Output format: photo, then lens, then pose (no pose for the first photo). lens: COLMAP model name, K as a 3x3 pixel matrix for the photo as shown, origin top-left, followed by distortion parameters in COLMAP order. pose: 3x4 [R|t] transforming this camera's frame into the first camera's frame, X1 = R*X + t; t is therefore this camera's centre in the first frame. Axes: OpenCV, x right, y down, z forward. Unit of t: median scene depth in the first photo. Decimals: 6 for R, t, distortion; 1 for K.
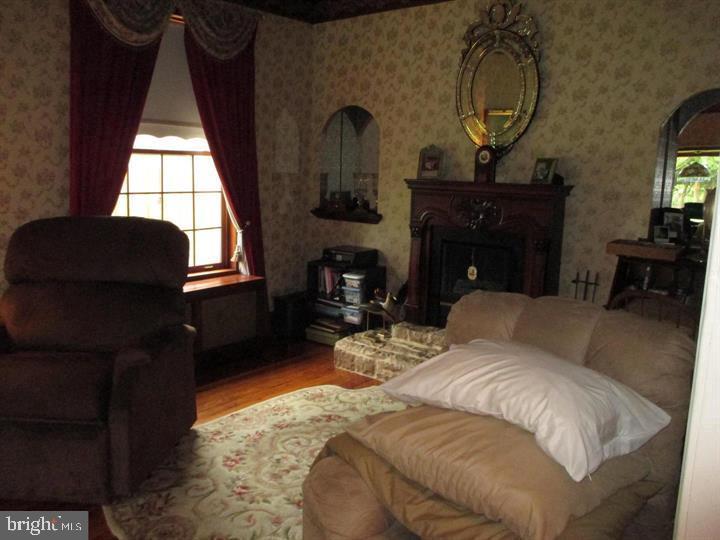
lens RADIAL K [[596.5, 0, 360.0], [0, 596.5, 270.0], [0, 0, 1]] dist [-0.032200, 0.004231]
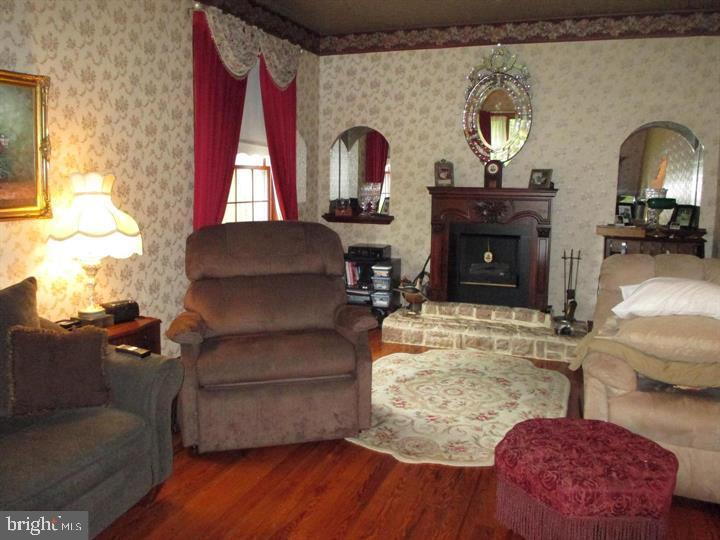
lens RADIAL K [[596.5, 0, 360.0], [0, 596.5, 270.0], [0, 0, 1]] dist [-0.032200, 0.004231]
pose [[0.948734, -0.063021, 0.309729, -0.476305], [0.067642, 0.997701, -0.004191, 0.019598], [-0.308753, 0.024927, 0.950815, -0.153729]]
